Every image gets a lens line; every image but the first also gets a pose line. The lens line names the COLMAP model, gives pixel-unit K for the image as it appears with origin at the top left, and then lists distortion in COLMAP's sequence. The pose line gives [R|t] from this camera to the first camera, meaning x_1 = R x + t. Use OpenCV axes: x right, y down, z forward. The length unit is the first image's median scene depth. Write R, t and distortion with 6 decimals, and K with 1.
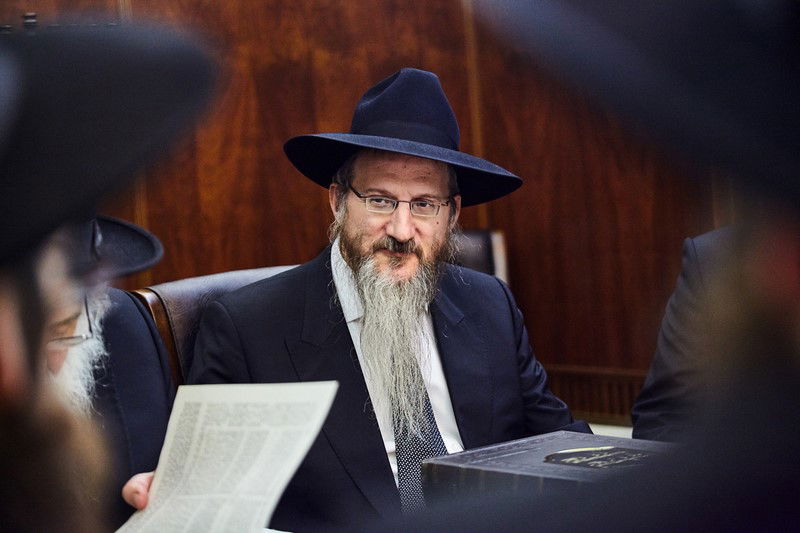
lens RADIAL K [[4293.4, 0, 402.8], [0, 4293.4, 267.3], [0, 0, 1]] dist [5.857591, 0.000000]
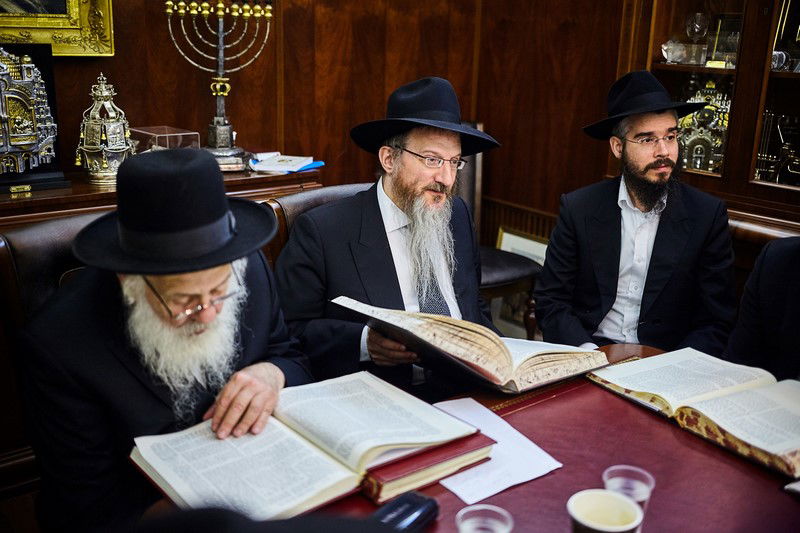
lens RADIAL K [[873.7, 0, 395.1], [0, 873.7, 266.5], [0, 0, 1]] dist [-0.000683, 0.000000]
pose [[0.995146, 0.080808, 0.056167, -0.028944], [-0.095739, 0.927034, 0.362549, -0.081169], [-0.022772, -0.366167, 0.930270, 0.650932]]
